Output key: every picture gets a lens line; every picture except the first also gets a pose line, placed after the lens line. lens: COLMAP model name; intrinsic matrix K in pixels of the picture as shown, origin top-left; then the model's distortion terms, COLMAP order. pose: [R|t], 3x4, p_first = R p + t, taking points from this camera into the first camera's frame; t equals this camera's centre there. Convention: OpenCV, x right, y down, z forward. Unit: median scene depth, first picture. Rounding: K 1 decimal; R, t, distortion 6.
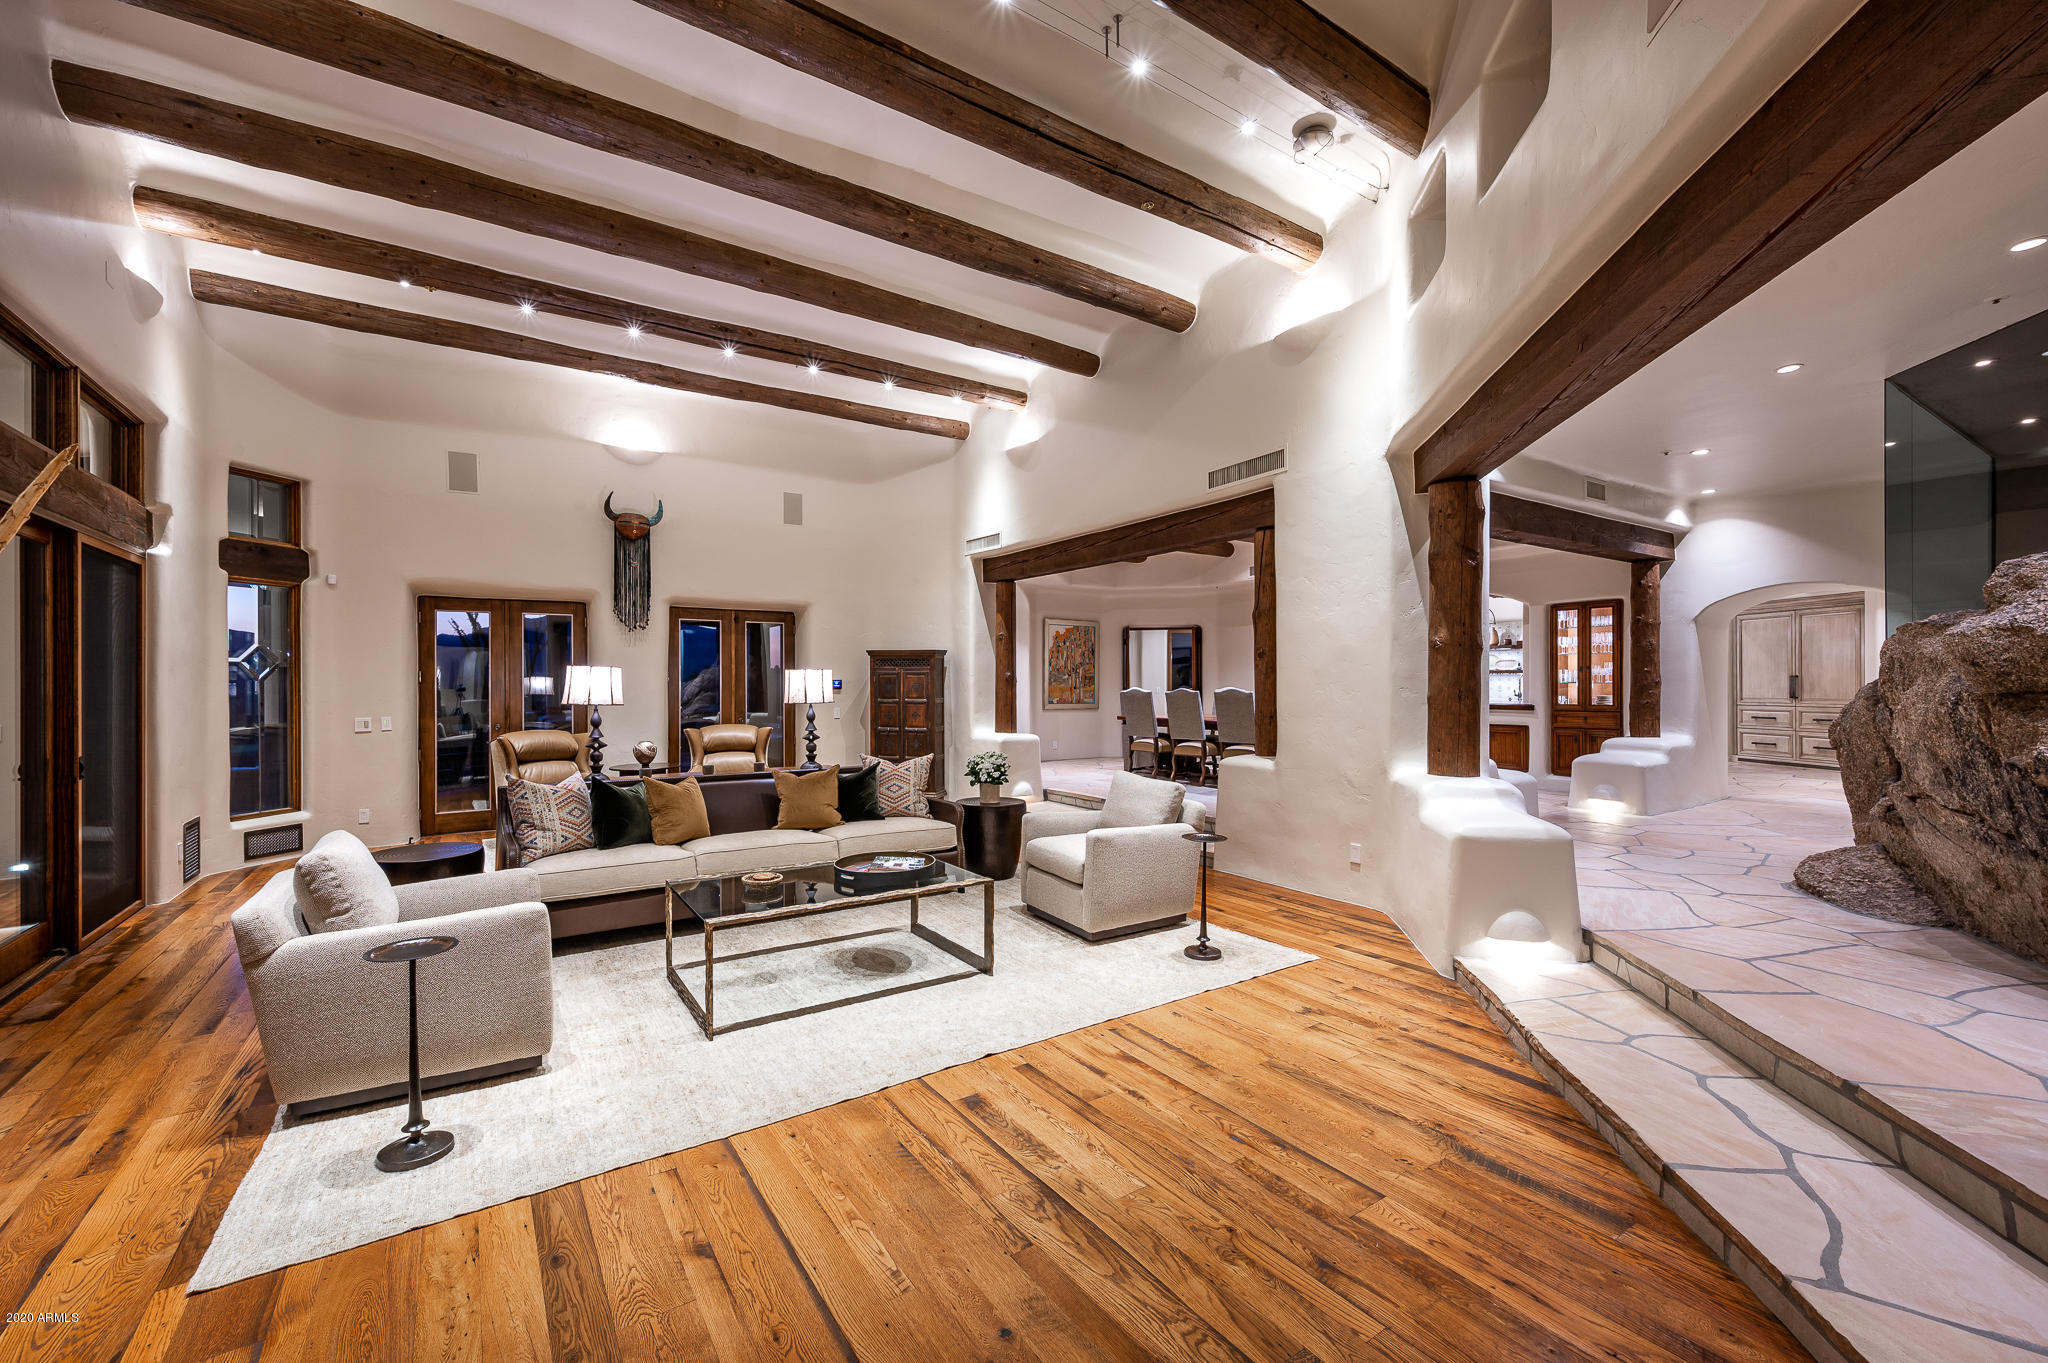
lens RADIAL K [[843.6, 0, 1030.3], [0, 843.6, 688.8], [0, 0, 1]] dist [0.000000, 0.000701]
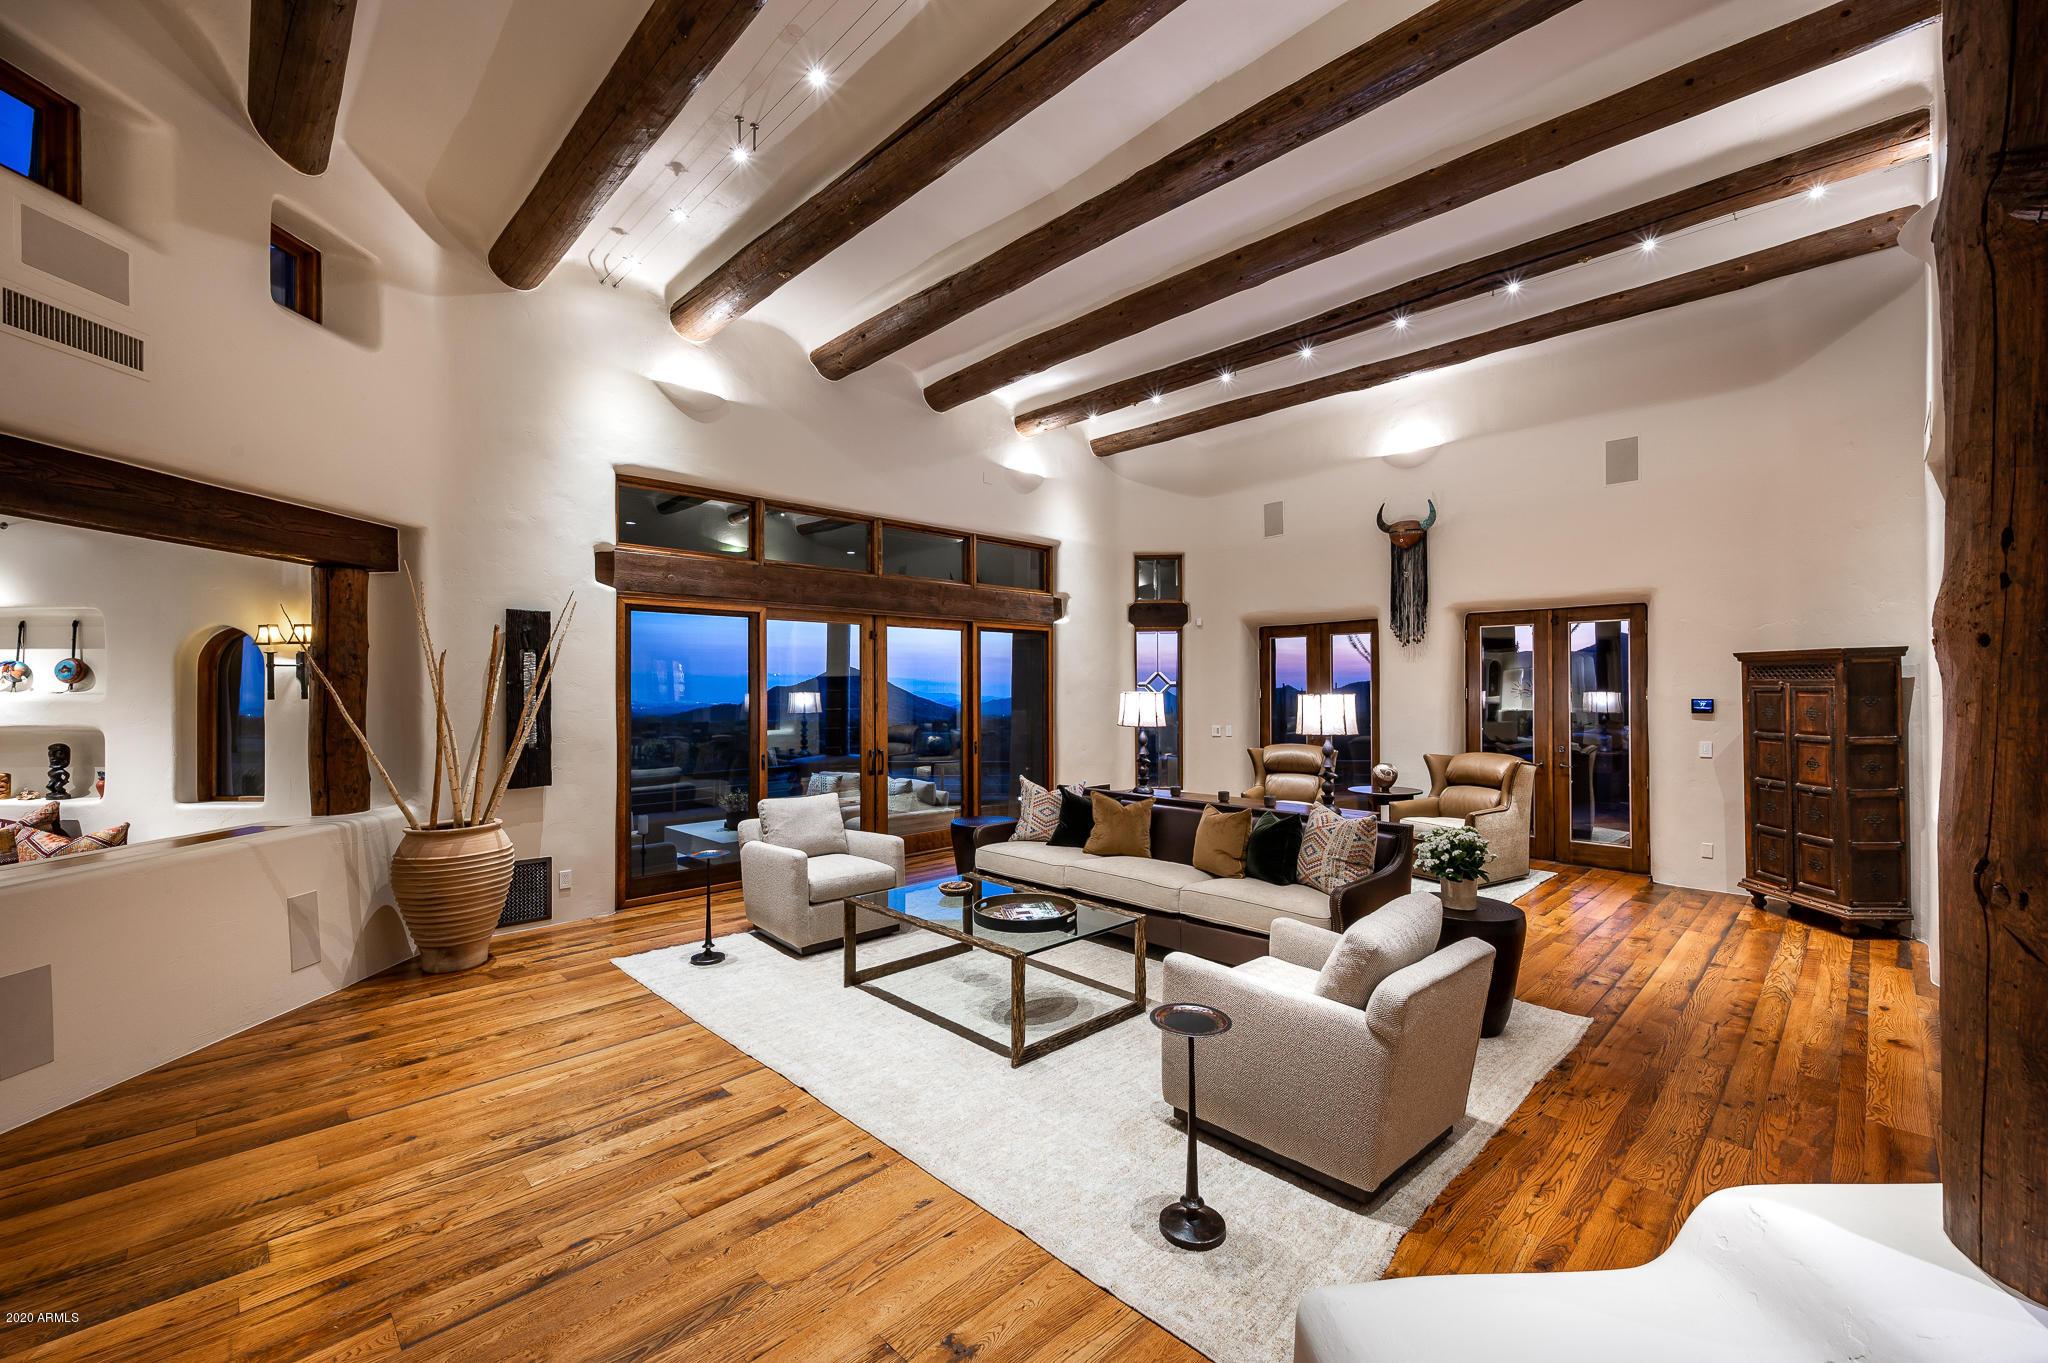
lens RADIAL K [[843.6, 0, 1010.0], [0, 843.6, 684.9], [0, 0, 1]] dist [0.000000, 0.000701]
pose [[0.156261, -0.000856, -0.987715, 0.593308], [-0.001740, 0.999998, -0.001142, -0.035260], [0.987714, 0.001897, 0.156260, 0.638149]]
